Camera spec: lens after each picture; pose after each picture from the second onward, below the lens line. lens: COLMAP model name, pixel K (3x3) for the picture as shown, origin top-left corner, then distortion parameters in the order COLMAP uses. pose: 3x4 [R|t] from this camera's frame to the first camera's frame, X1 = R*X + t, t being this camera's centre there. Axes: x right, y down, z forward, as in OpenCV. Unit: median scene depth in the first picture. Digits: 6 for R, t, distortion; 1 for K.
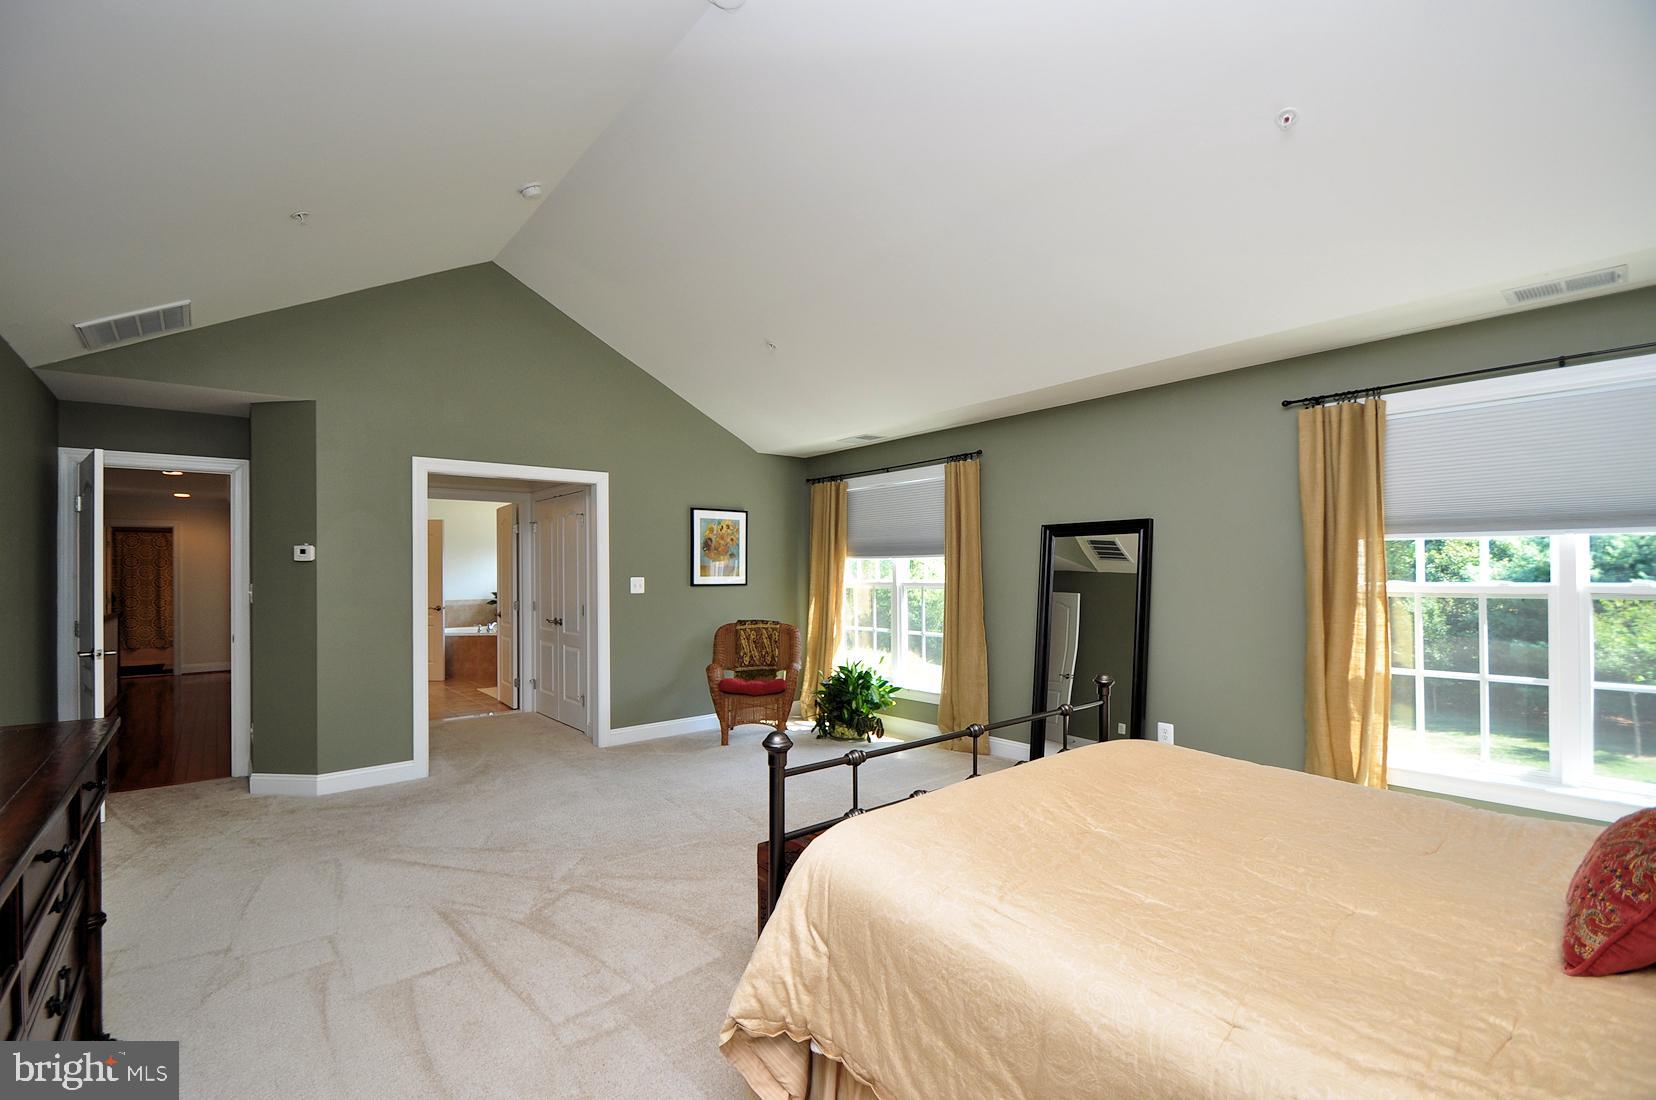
lens RADIAL K [[720.0, 0, 825.9], [0, 720.0, 561.0], [0, 0, 1]] dist [0.003030, -0.003007]
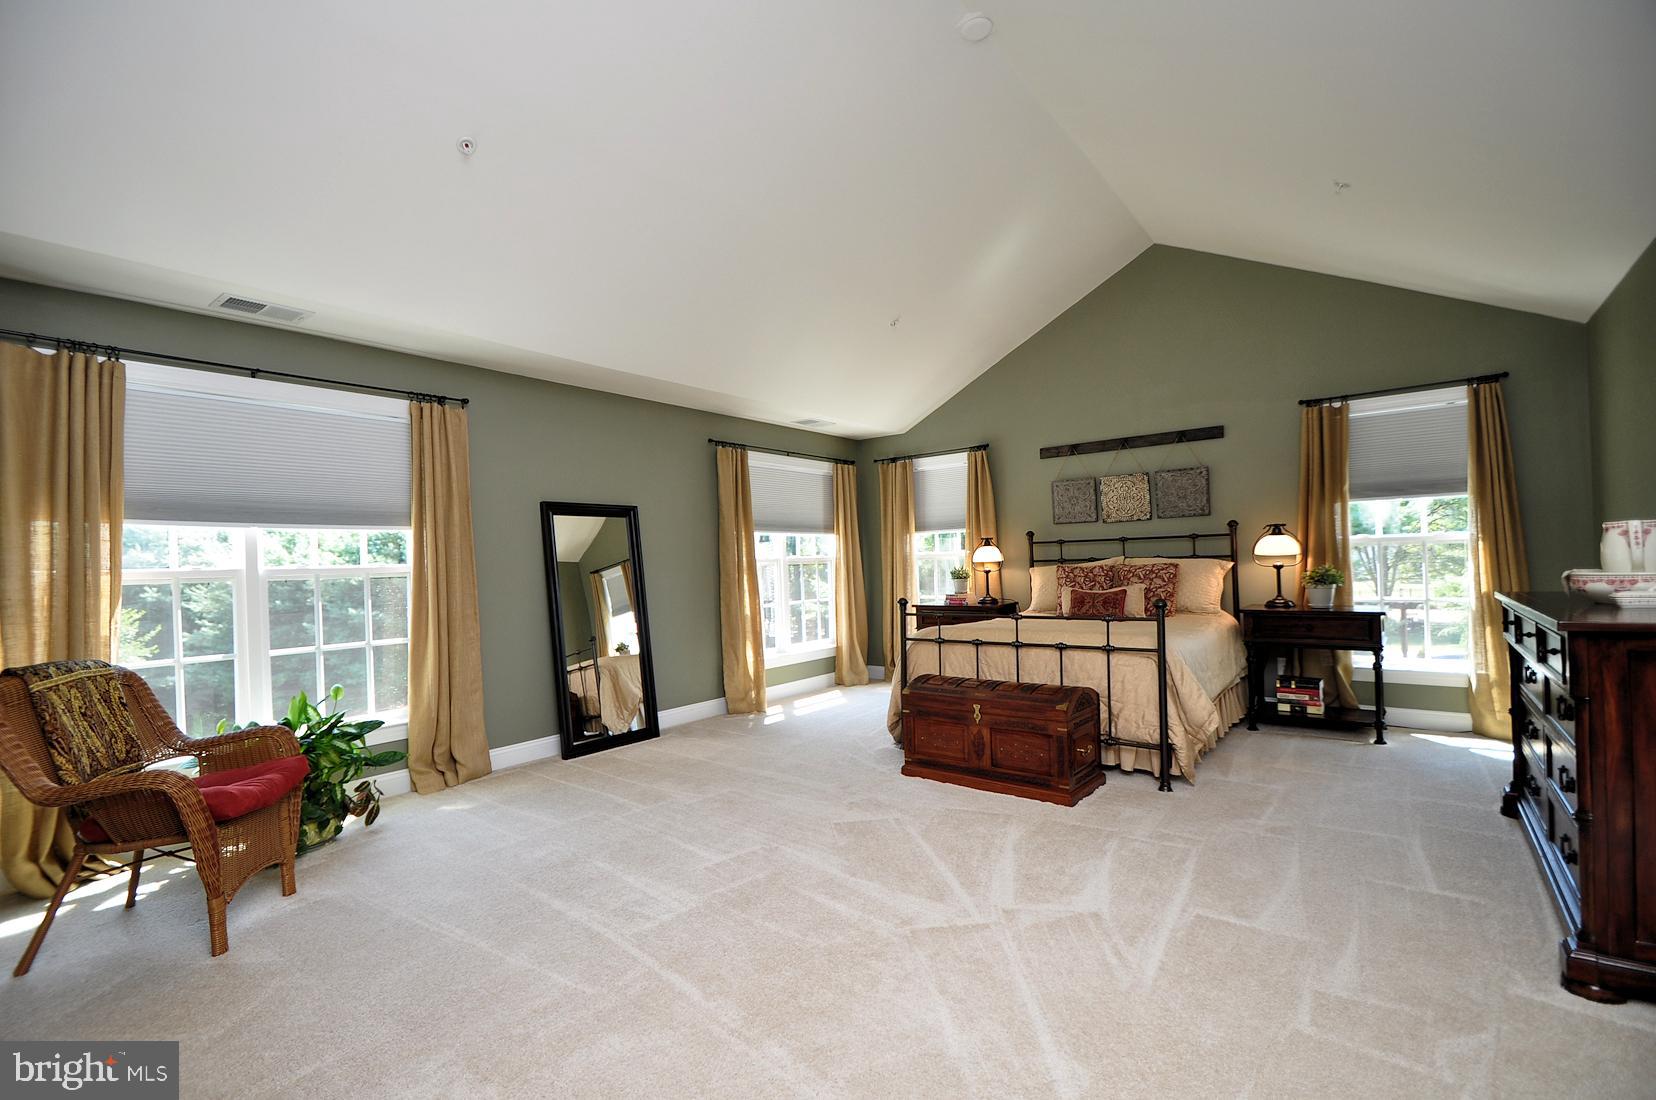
lens RADIAL K [[720.0, 0, 834.3], [0, 720.0, 554.8], [0, 0, 1]] dist [0.003030, -0.003007]
pose [[-0.202005, 0.000863, 0.979384, -0.580870], [-0.006997, 0.999973, -0.002324, 0.015570], [-0.979359, -0.007322, -0.201994, 0.681115]]
